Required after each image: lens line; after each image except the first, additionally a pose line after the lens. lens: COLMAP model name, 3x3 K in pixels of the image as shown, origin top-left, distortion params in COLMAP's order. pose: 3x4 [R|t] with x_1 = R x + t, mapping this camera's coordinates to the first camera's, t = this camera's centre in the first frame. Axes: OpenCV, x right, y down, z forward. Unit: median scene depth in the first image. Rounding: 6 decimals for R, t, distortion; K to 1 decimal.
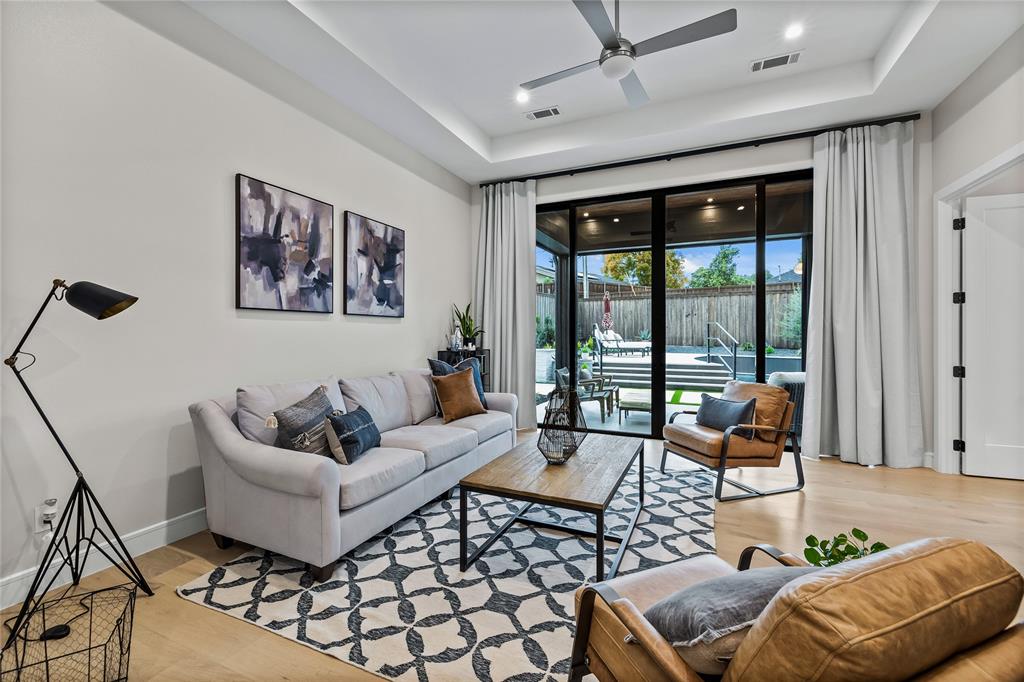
lens RADIAL K [[433.4, 0, 509.9], [0, 433.4, 332.8], [0, 0, 1]] dist [-0.000561, -0.000440]
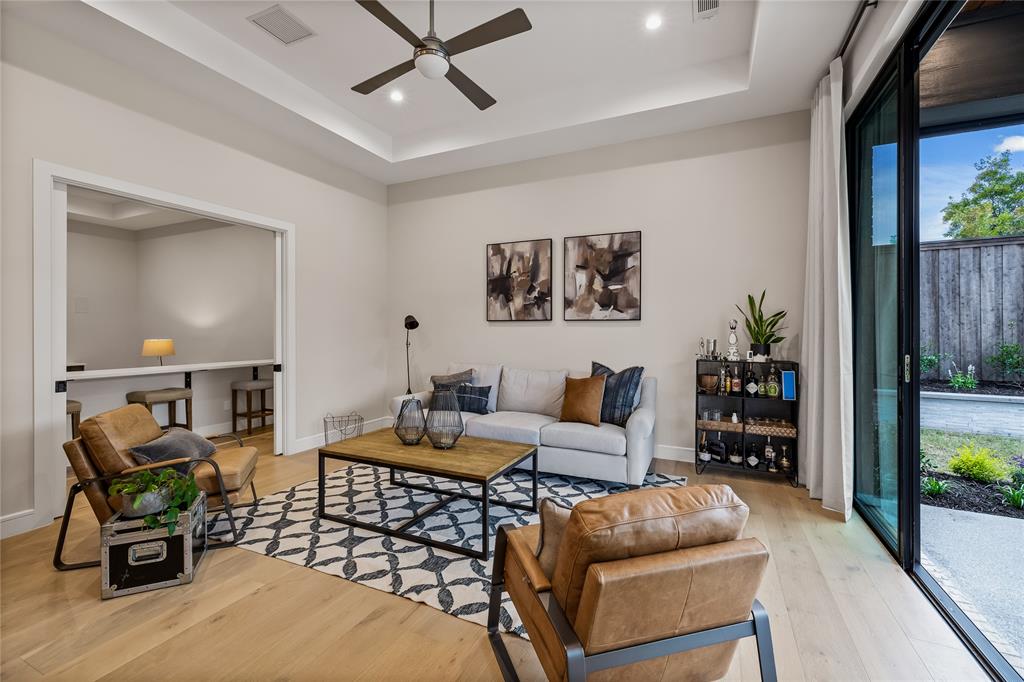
lens RADIAL K [[433.4, 0, 508.0], [0, 433.4, 334.1], [0, 0, 1]] dist [-0.000561, -0.000440]
pose [[-0.013260, 0.015343, -0.999794, 0.951327], [0.002640, 0.999879, 0.015309, -0.024923], [0.999909, -0.002436, -0.013299, 0.921336]]
